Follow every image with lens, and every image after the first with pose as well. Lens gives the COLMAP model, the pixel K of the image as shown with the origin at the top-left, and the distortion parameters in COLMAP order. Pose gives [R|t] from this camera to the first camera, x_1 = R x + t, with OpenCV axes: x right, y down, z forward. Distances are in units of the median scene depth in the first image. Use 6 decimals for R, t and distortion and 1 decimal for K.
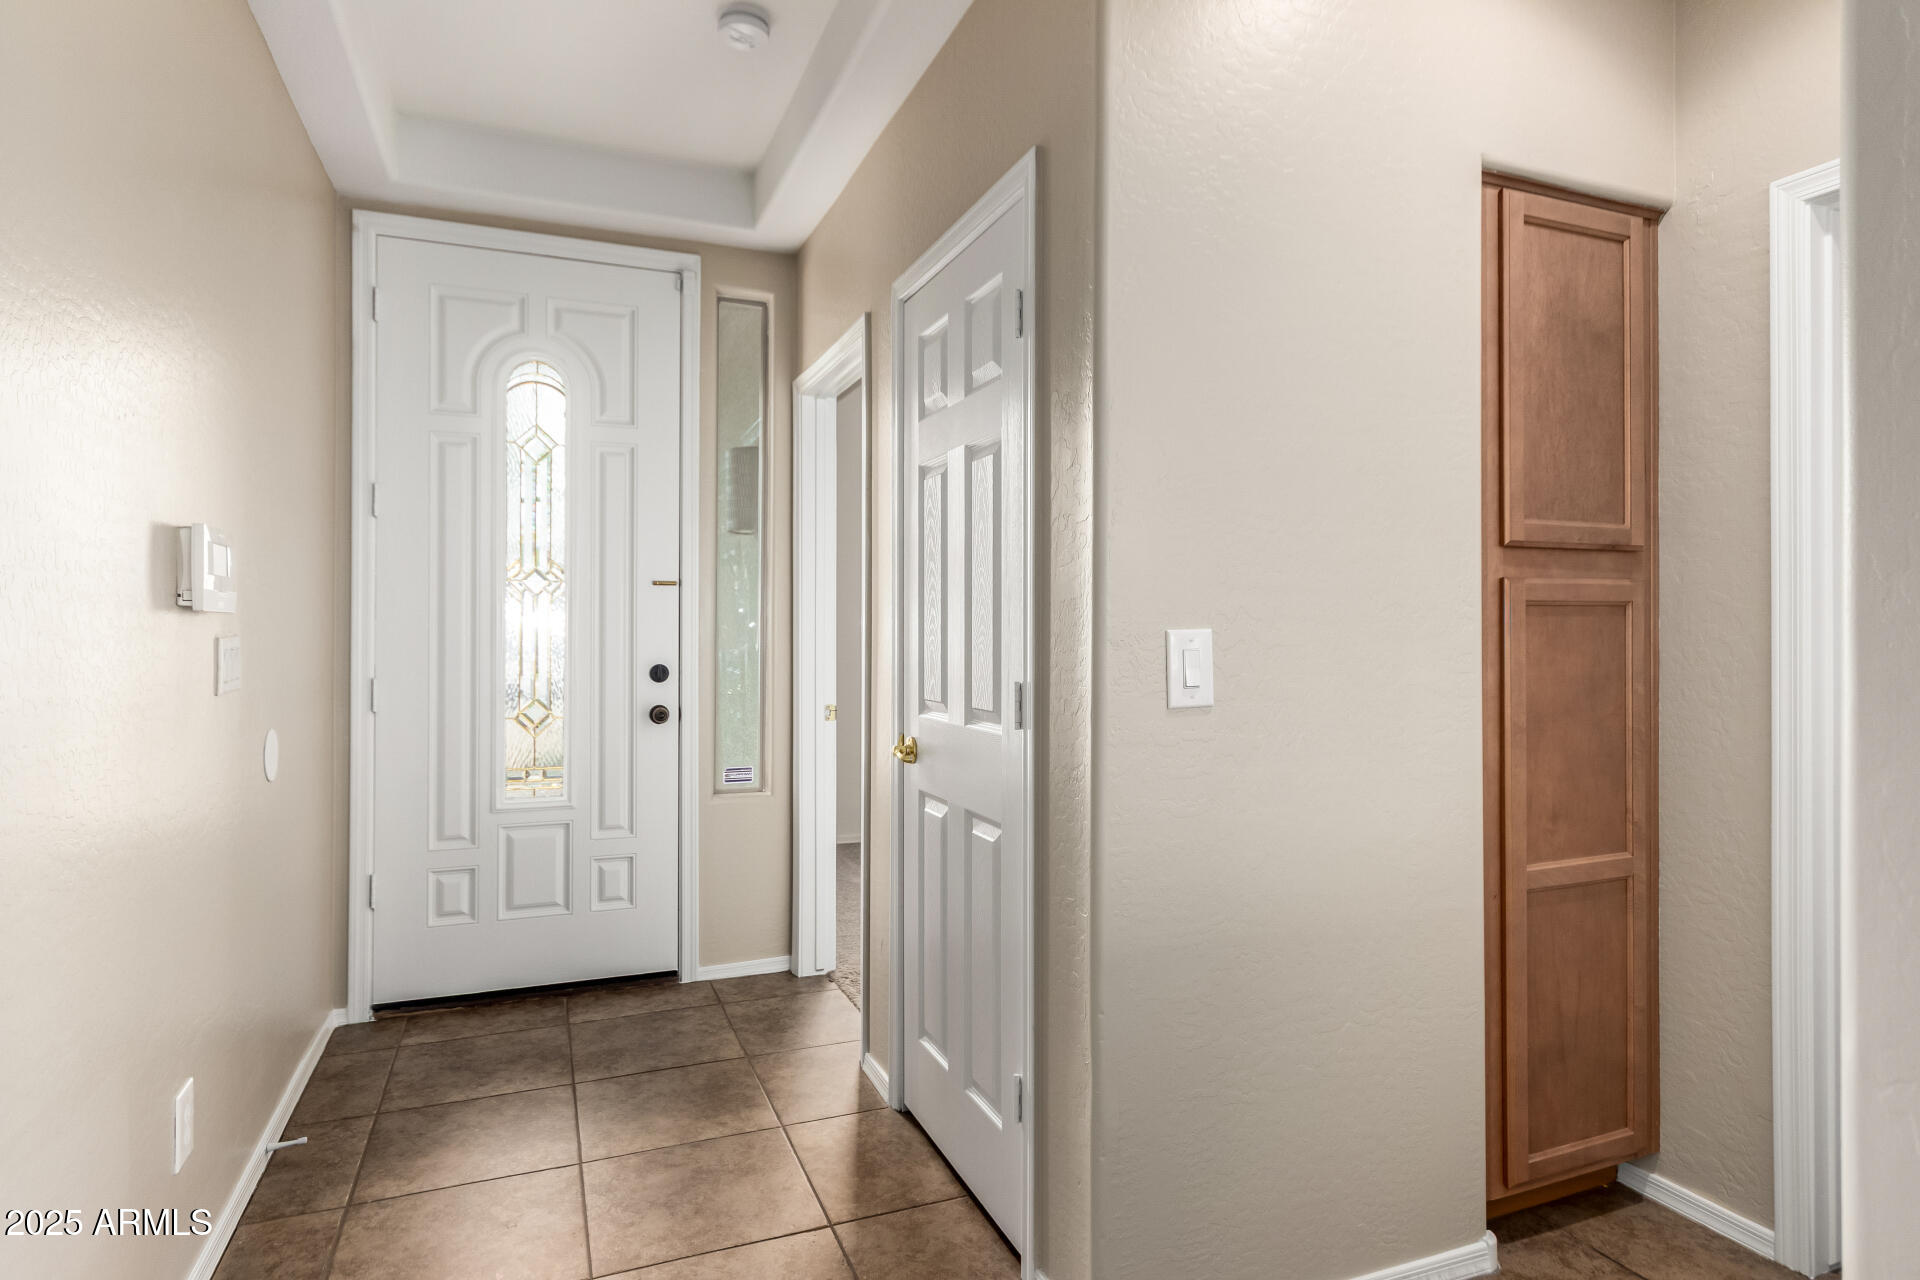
lens RADIAL K [[1043.5, 0, 962.6], [0, 1043.5, 636.7], [0, 0, 1]] dist [-0.001113, 0.000029]
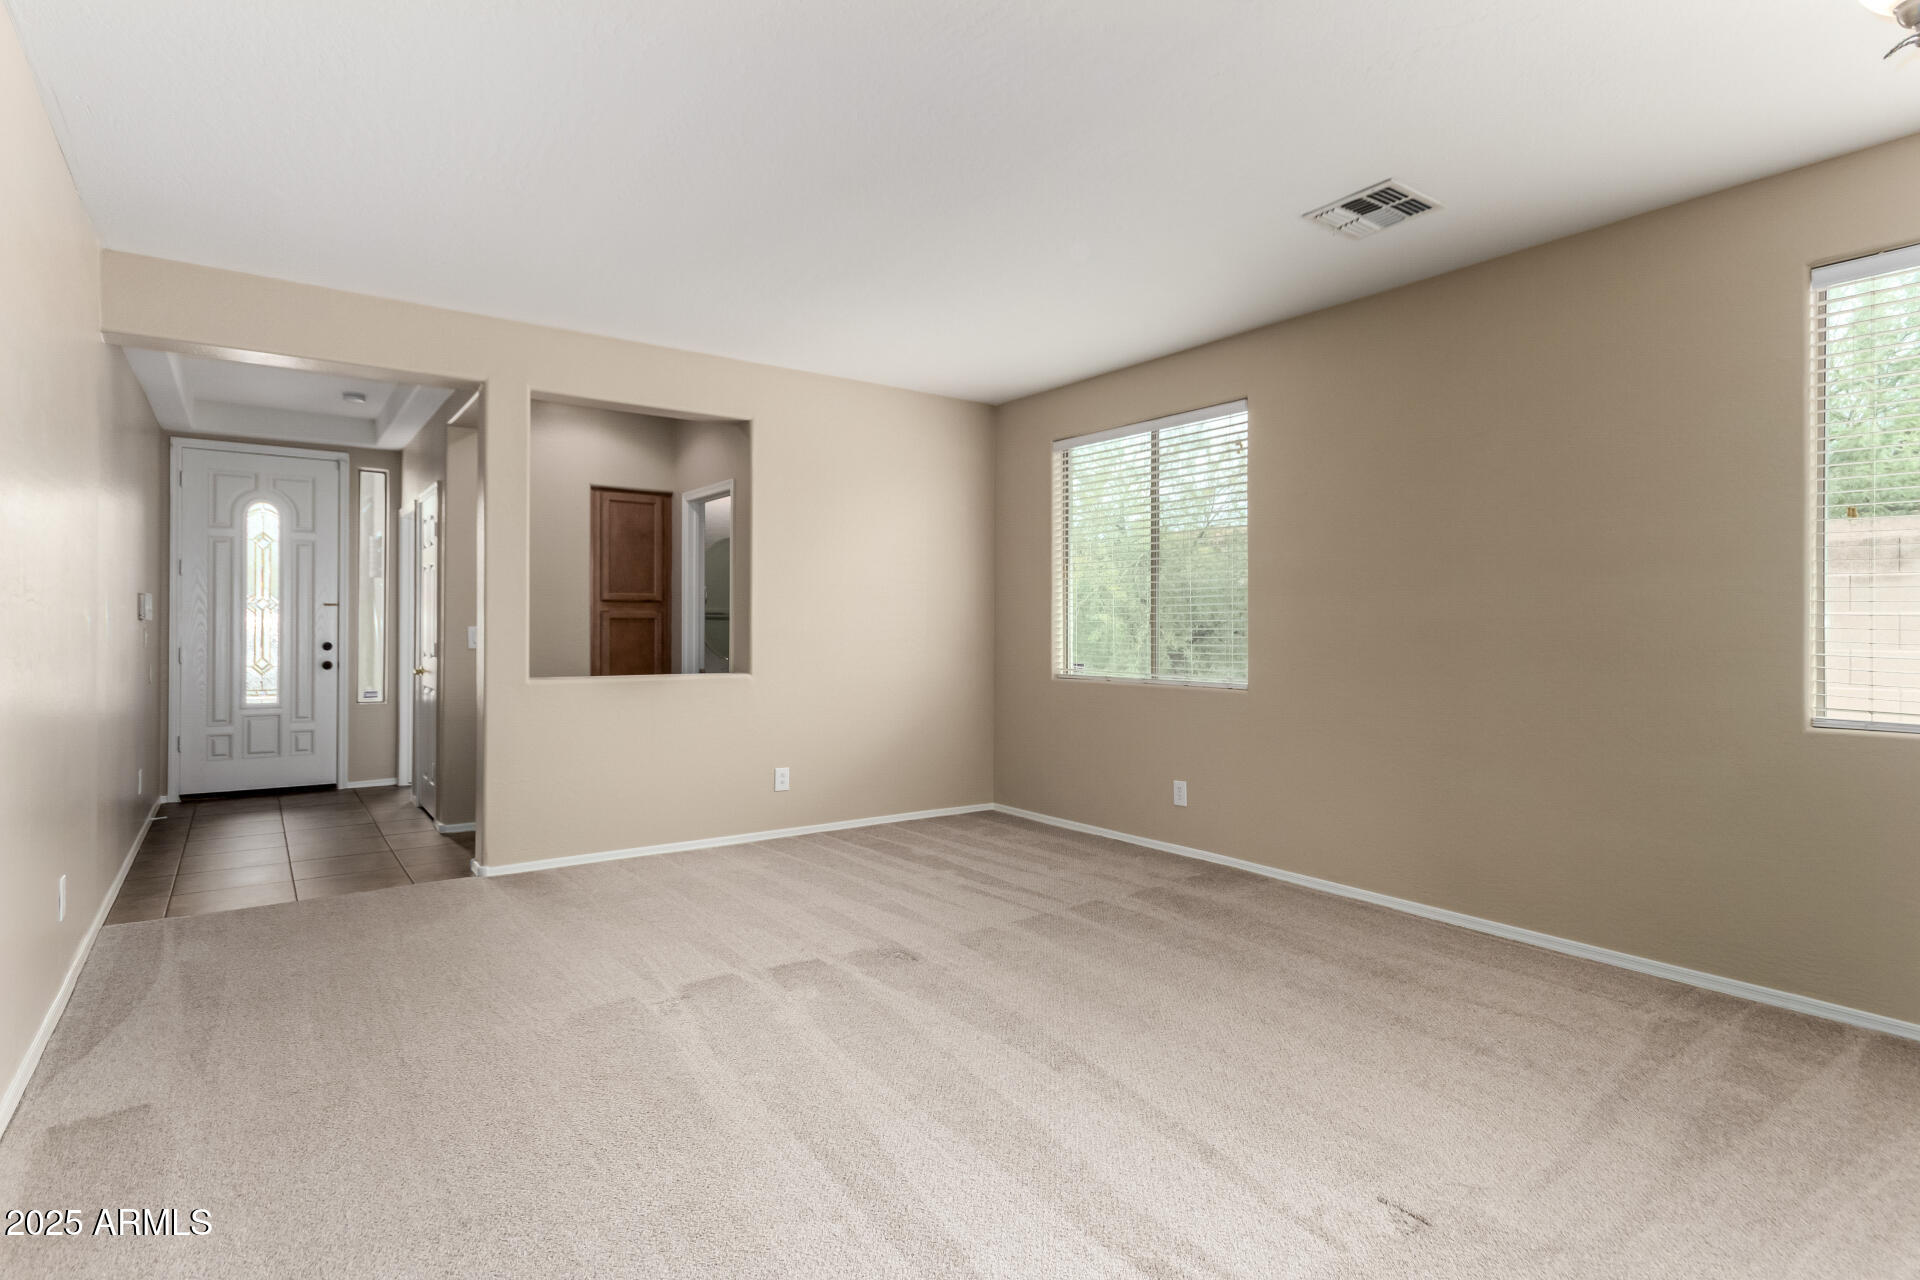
lens RADIAL K [[988.3, 0, 957.0], [0, 988.3, 630.3], [0, 0, 1]] dist [-0.004082, -0.000154]
pose [[0.972607, 0.000676, 0.232453, 0.530711], [-0.000357, 0.999999, -0.001415, 0.004811], [-0.232454, 0.001293, 0.972607, -1.362290]]
